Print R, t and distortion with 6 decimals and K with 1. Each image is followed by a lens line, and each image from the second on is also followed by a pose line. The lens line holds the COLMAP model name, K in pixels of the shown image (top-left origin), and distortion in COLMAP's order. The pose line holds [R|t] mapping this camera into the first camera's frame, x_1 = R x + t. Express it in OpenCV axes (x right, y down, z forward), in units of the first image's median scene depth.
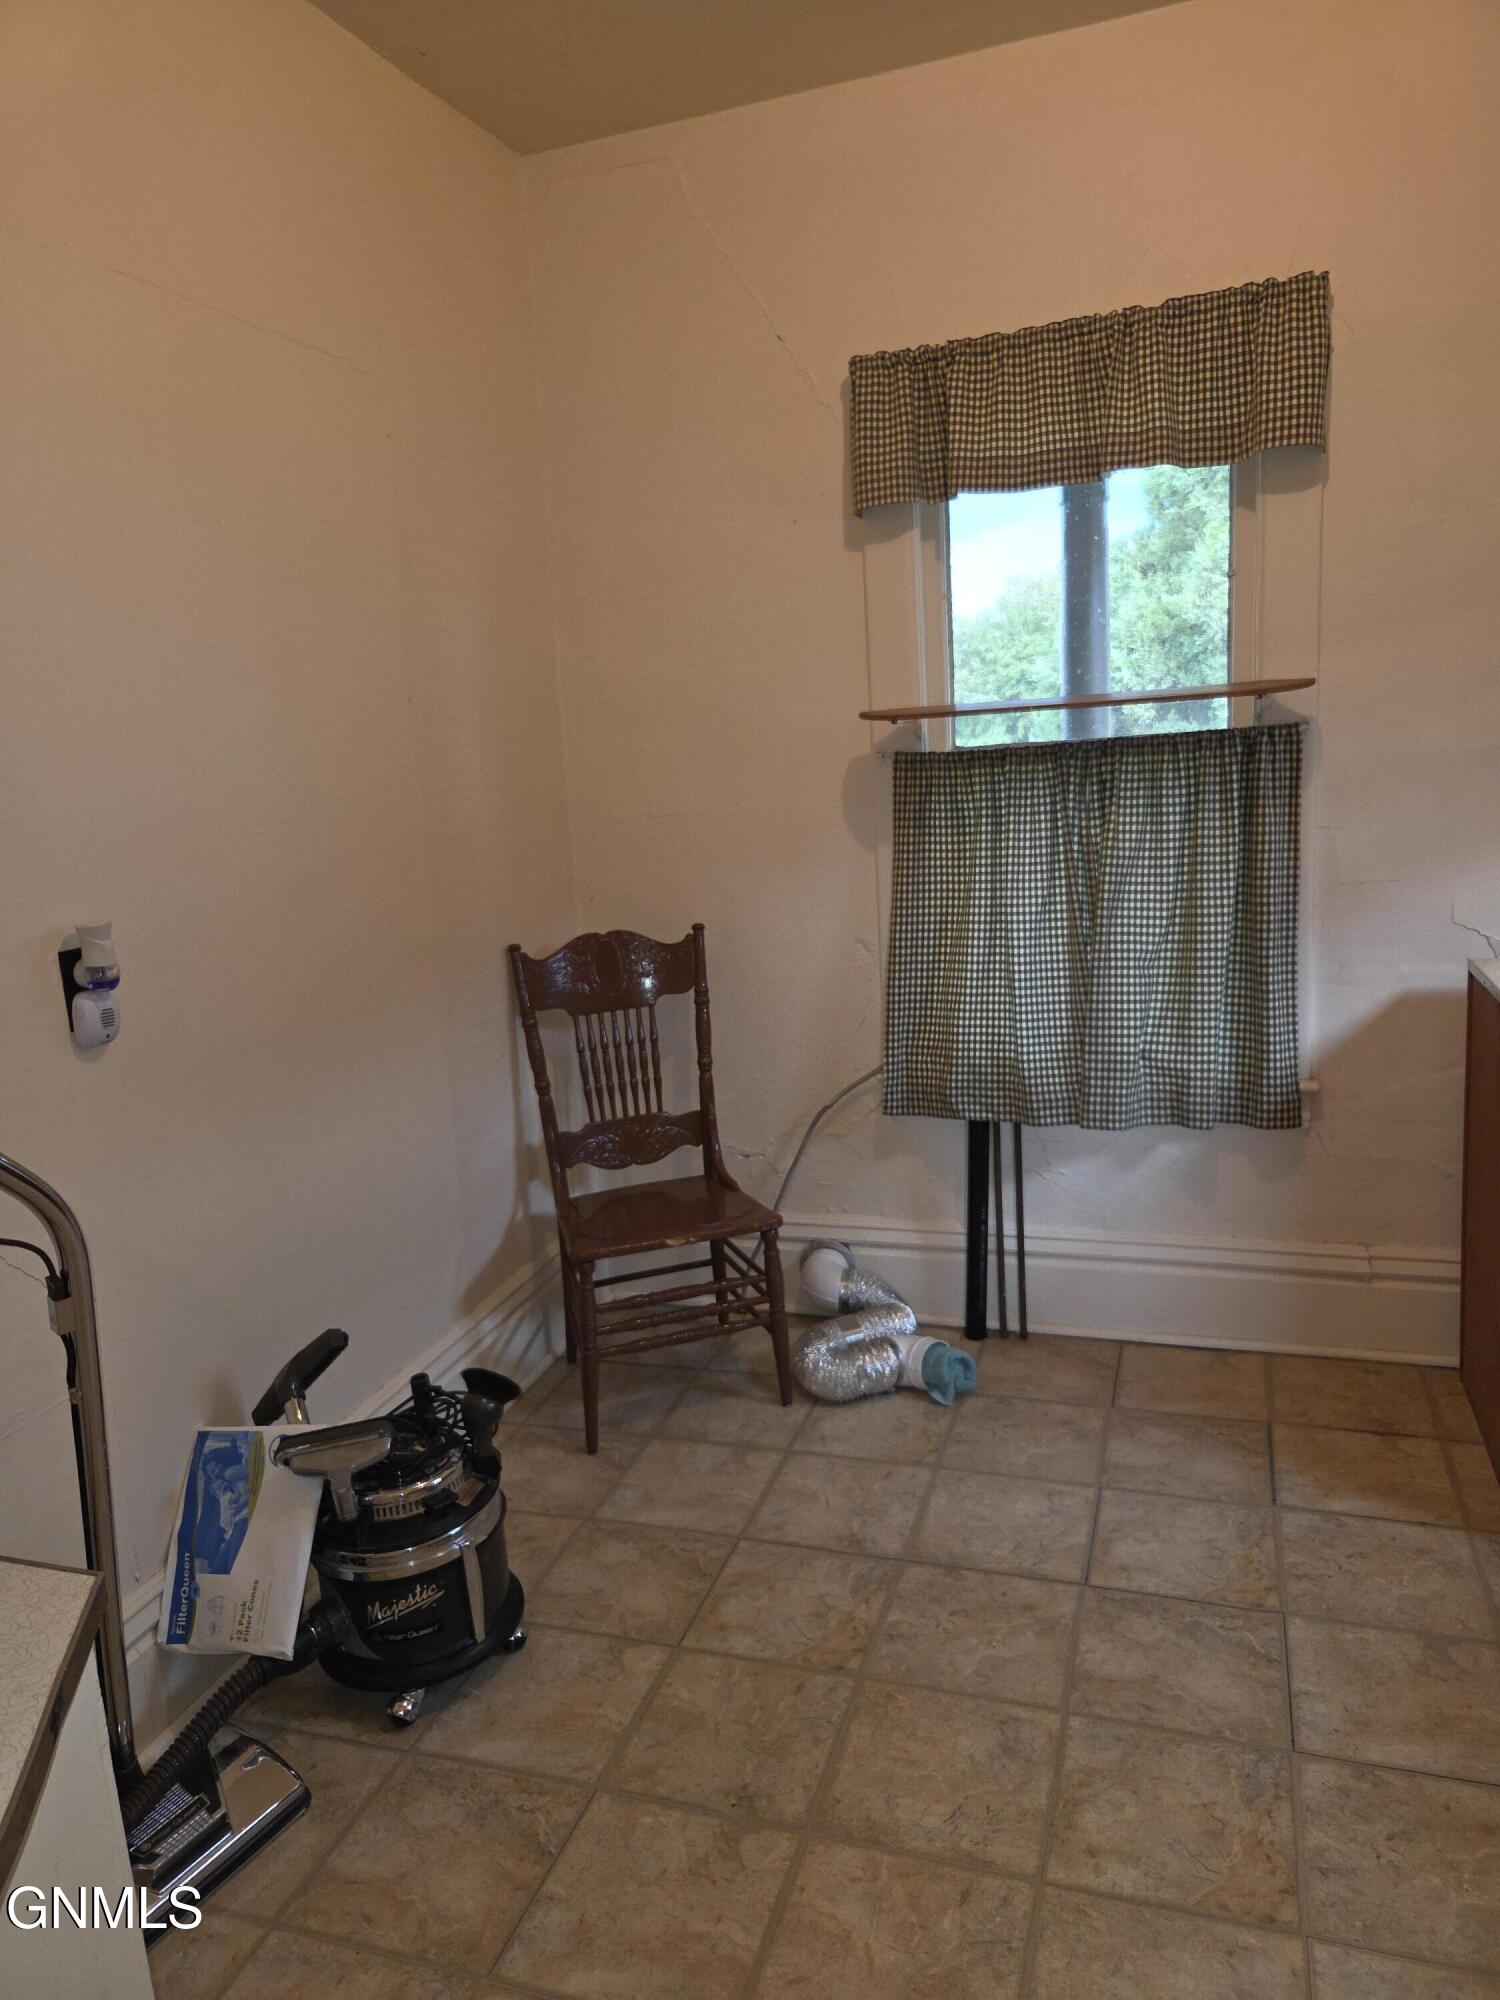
lens RADIAL K [[1349.1, 0, 750.0], [0, 1349.1, 999.1], [0, 0, 1]] dist [0.043584, -0.028579]
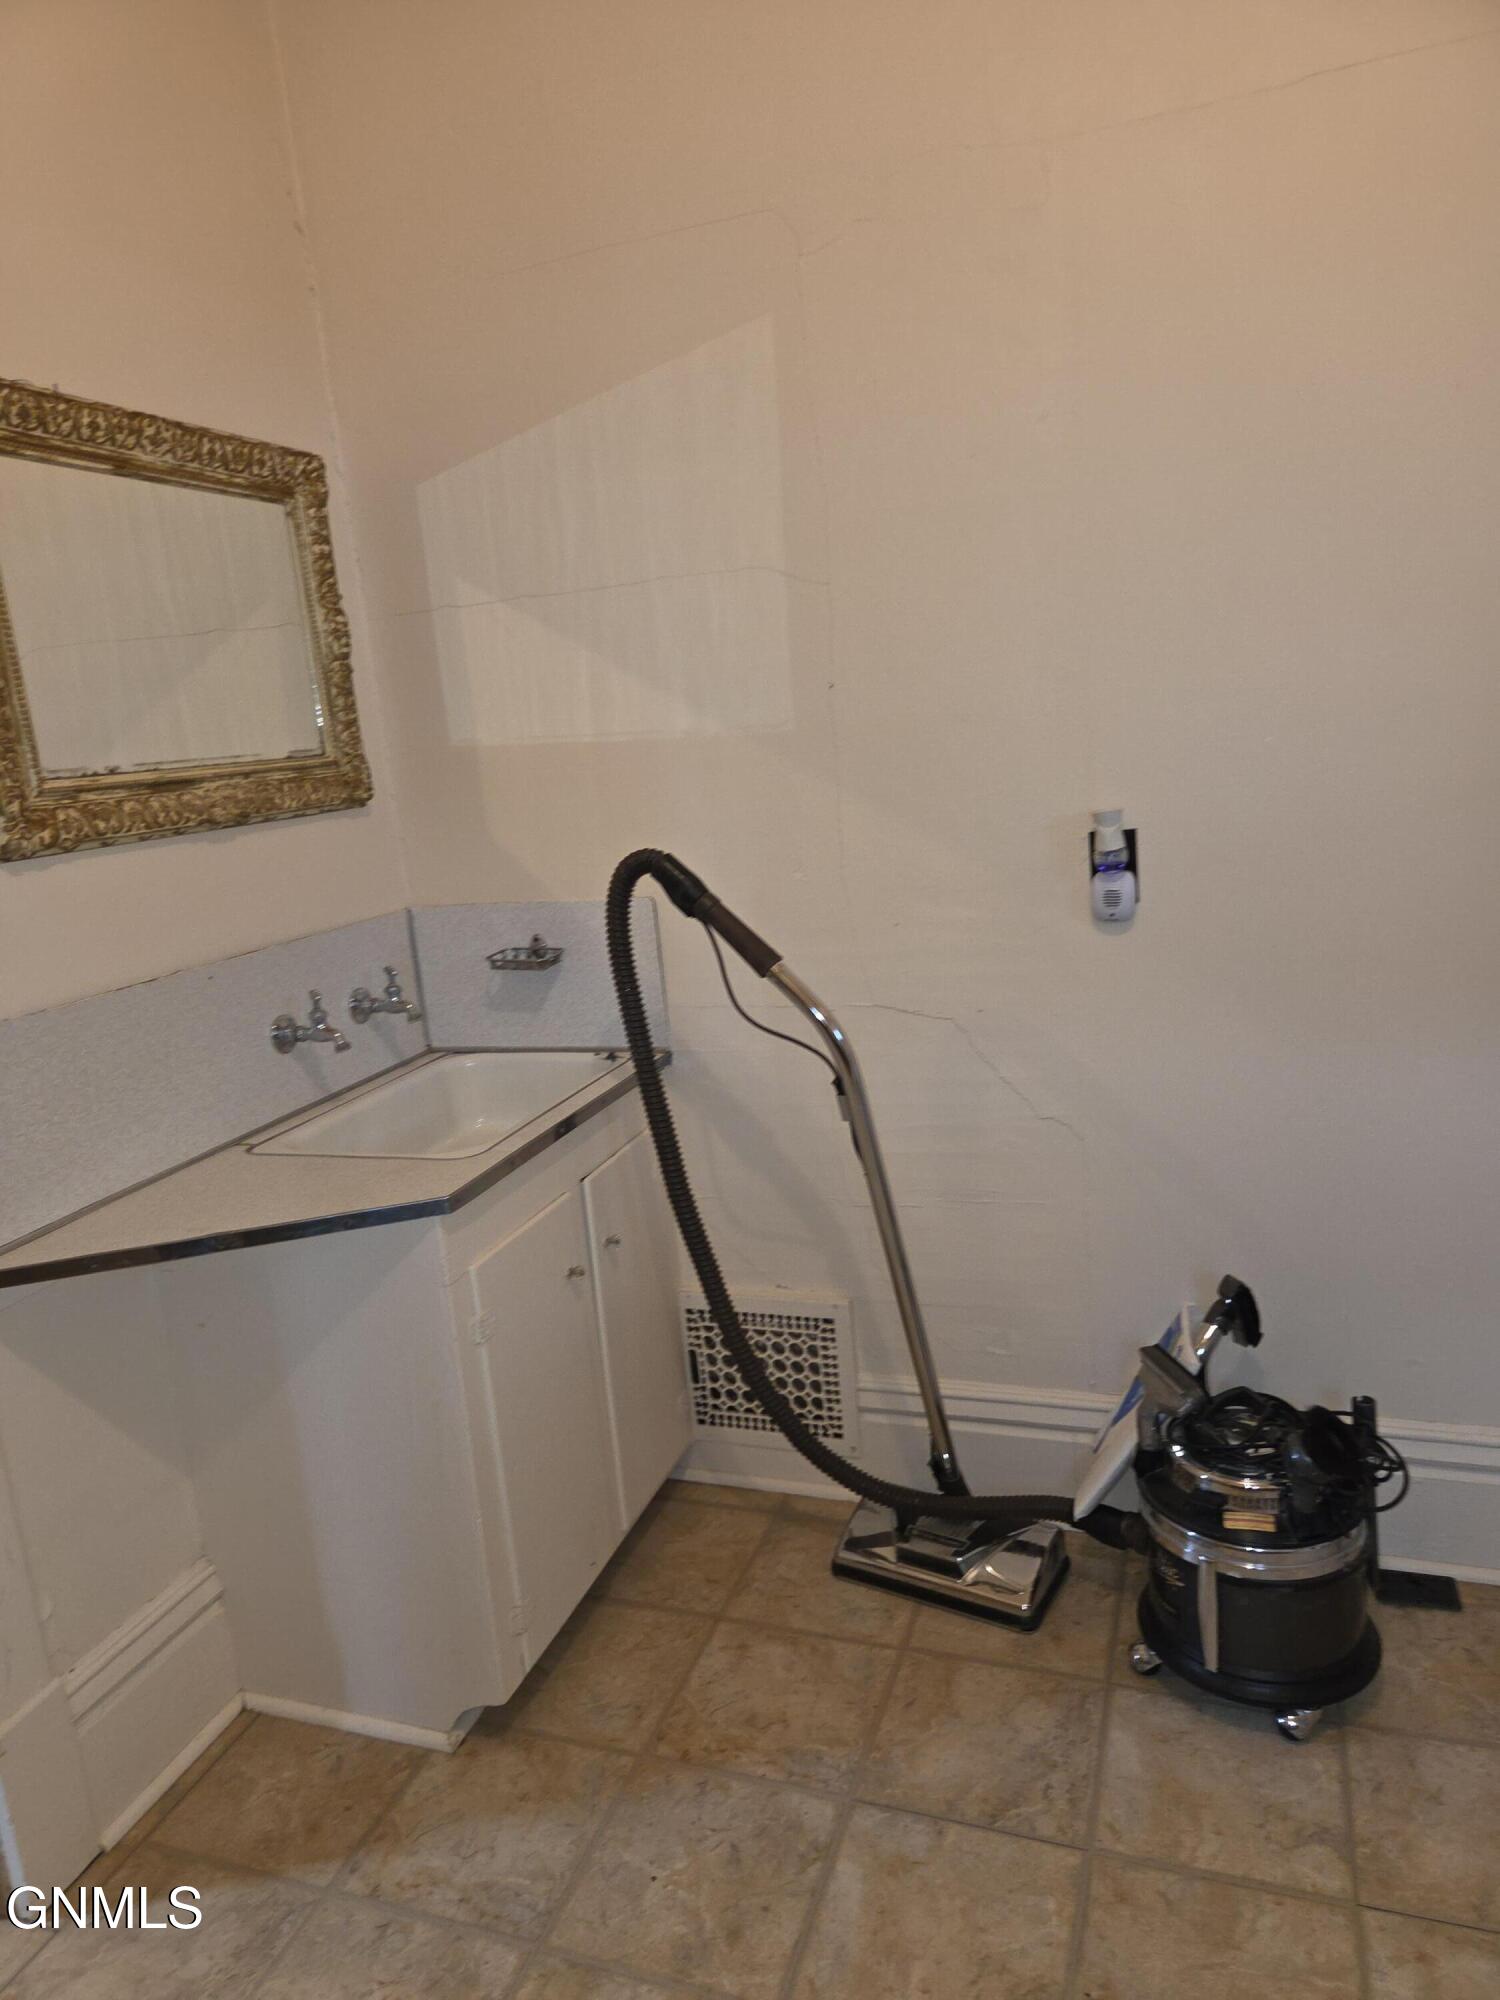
lens RADIAL K [[1349.1, 0, 747.5], [0, 1349.1, 1000.7], [0, 0, 1]] dist [0.043584, -0.028579]
pose [[-0.014068, 0.263376, -0.964591, 0.608500], [-0.101802, 0.959296, 0.263415, -0.166196], [0.994705, 0.101903, 0.013317, 0.714435]]
